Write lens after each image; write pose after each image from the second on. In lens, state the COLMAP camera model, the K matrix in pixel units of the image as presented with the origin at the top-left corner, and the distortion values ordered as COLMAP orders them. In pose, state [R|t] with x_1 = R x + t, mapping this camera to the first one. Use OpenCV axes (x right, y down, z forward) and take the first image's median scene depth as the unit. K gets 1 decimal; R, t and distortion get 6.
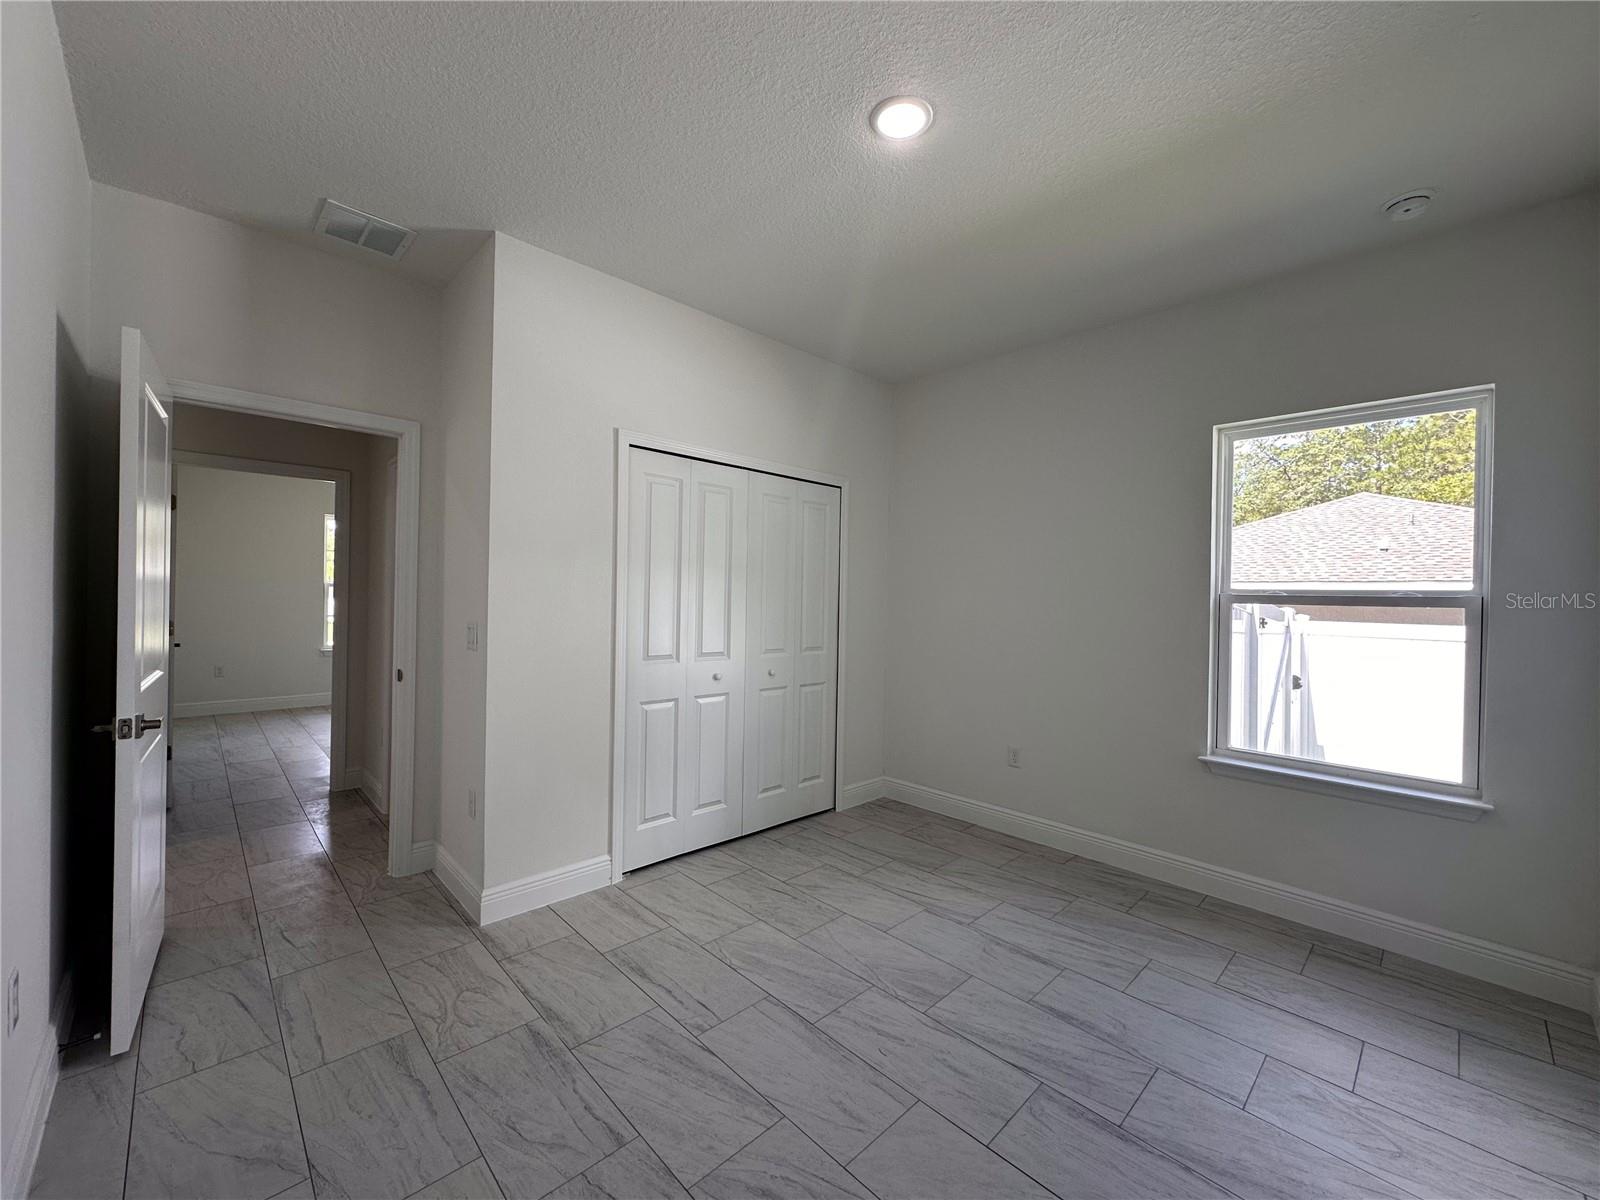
lens RADIAL K [[637.5, 0, 800.0], [0, 637.5, 600.0], [0, 0, 1]] dist [-0.000684, 0.000370]
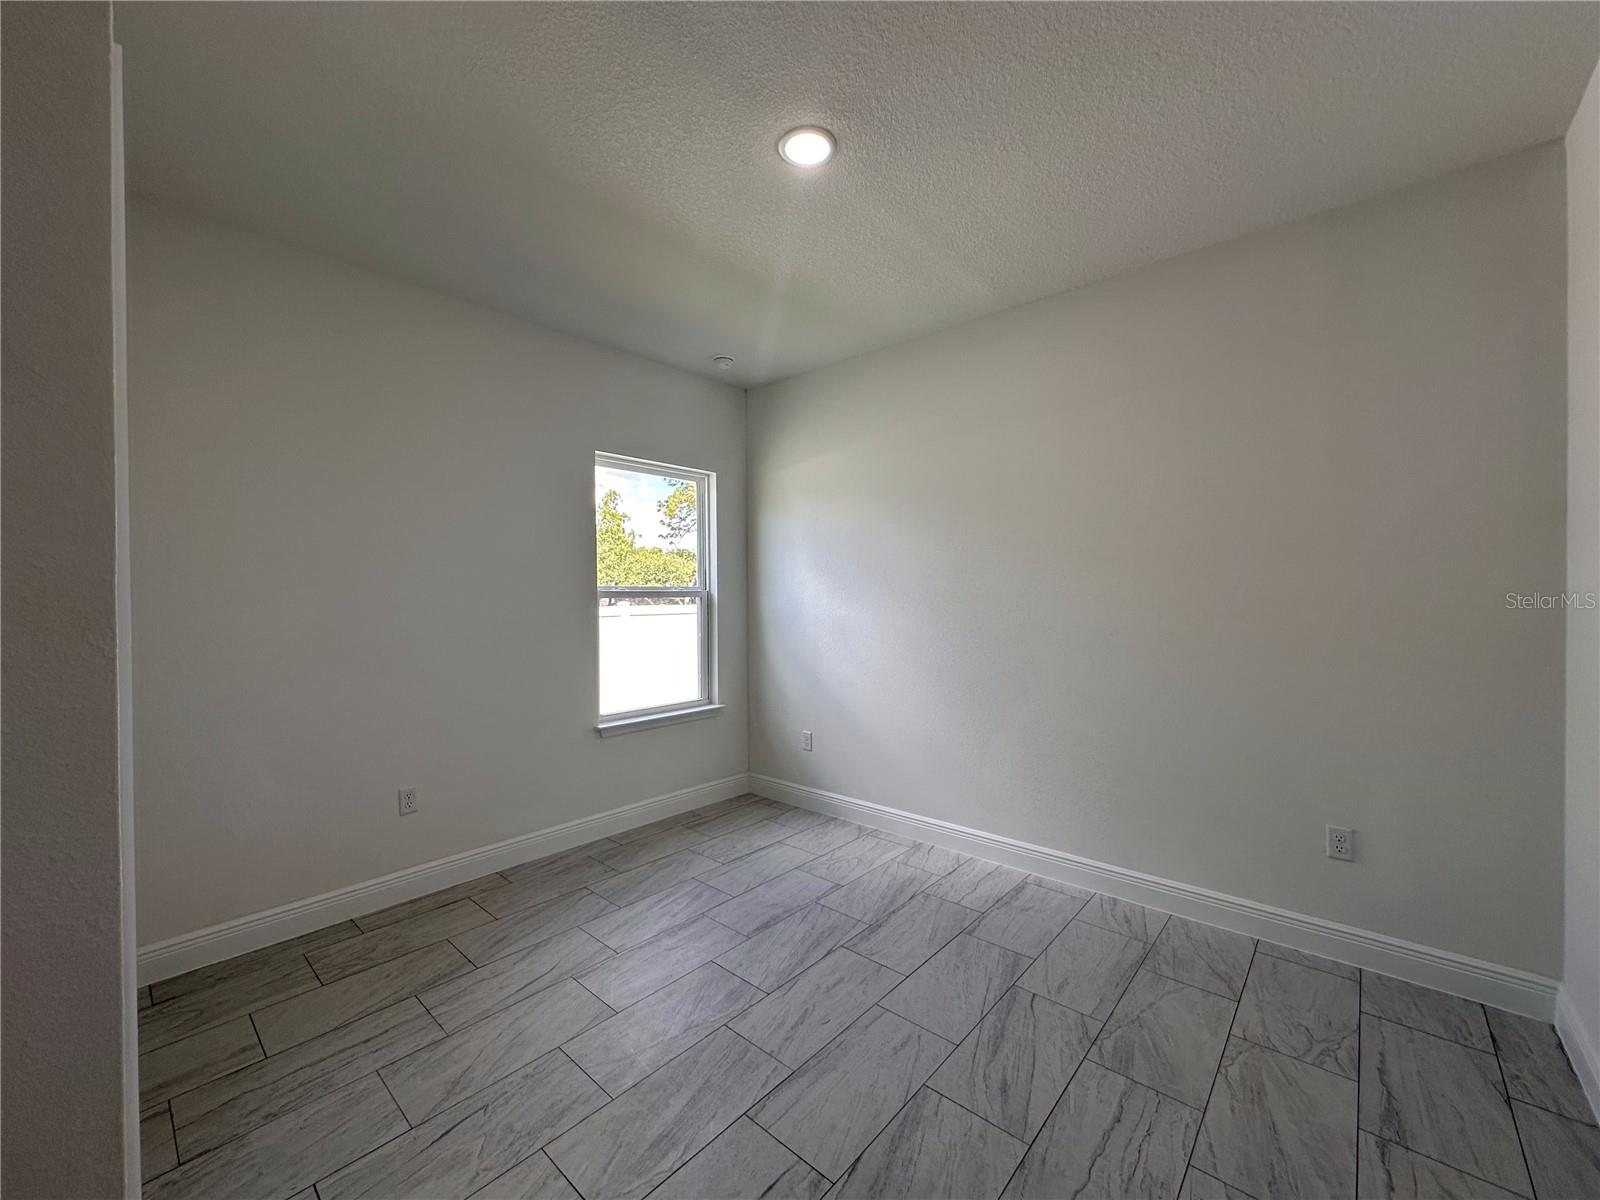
lens RADIAL K [[637.5, 0, 800.0], [0, 637.5, 600.0], [0, 0, 1]] dist [-0.000684, 0.000370]
pose [[-0.074849, -0.030046, 0.996742, -0.699335], [0.006981, 0.999506, 0.030654, -0.031684], [-0.997170, 0.009253, -0.074602, 0.844004]]
